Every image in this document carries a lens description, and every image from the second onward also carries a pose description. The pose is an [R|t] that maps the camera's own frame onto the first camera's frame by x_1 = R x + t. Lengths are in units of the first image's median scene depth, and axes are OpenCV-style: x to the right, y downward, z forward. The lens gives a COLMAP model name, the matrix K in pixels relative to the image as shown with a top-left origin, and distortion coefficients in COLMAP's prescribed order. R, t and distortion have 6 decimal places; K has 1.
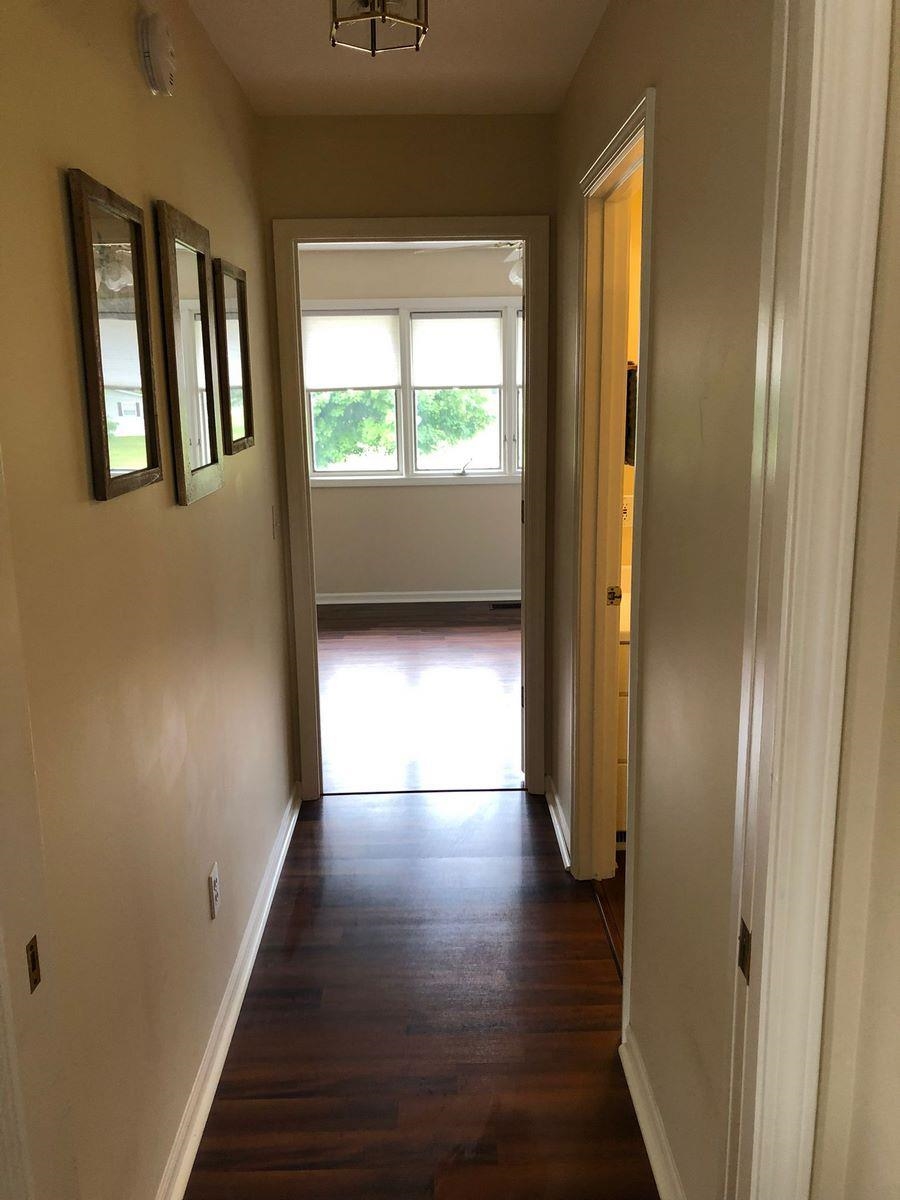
lens RADIAL K [[969.9, 0, 450.0], [0, 969.9, 600.0], [0, 0, 1]] dist [0.039633, -0.033242]
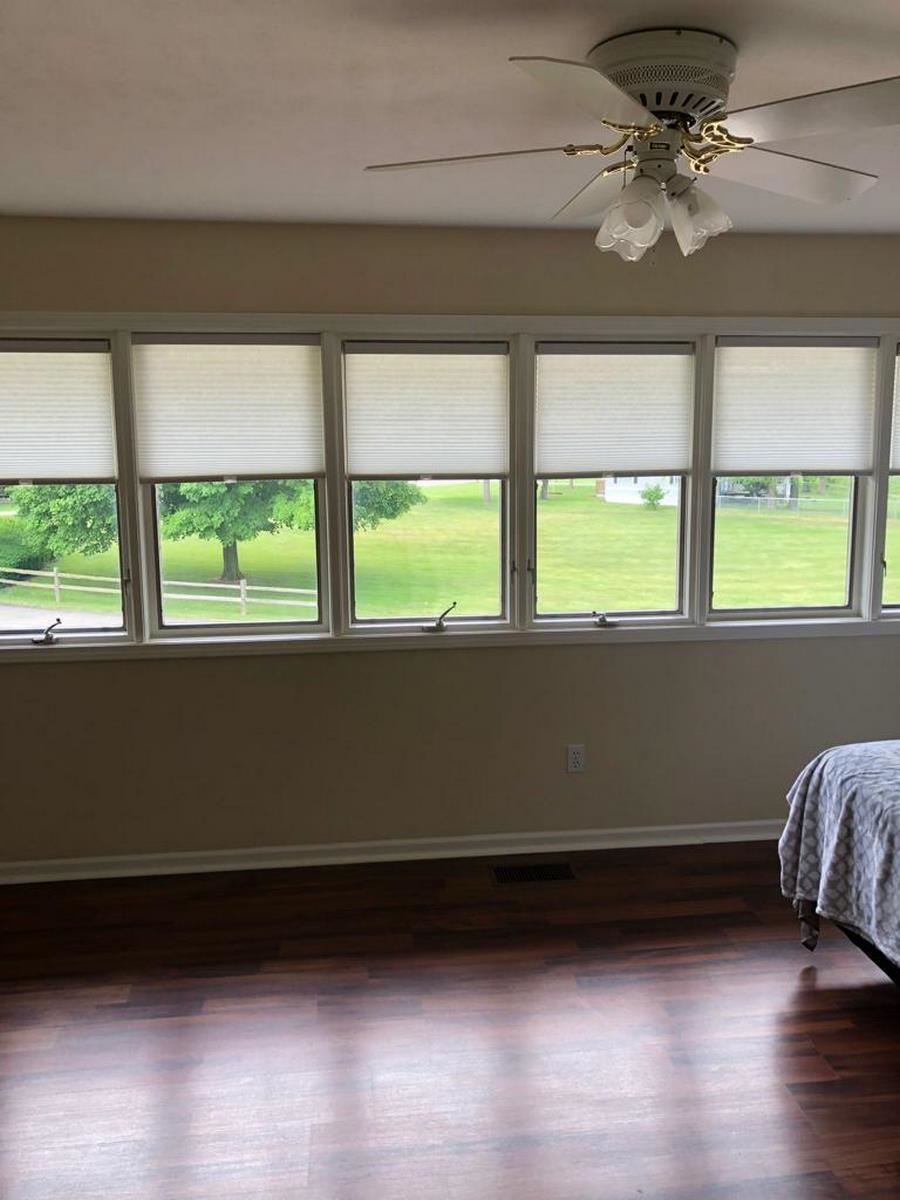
lens RADIAL K [[969.9, 0, 450.0], [0, 969.9, 600.0], [0, 0, 1]] dist [0.039633, -0.033242]
pose [[0.996183, -0.007164, 0.086994, -0.027771], [0.013436, 0.997334, -0.071731, -0.105518], [-0.086248, 0.072626, 0.993623, 0.441805]]
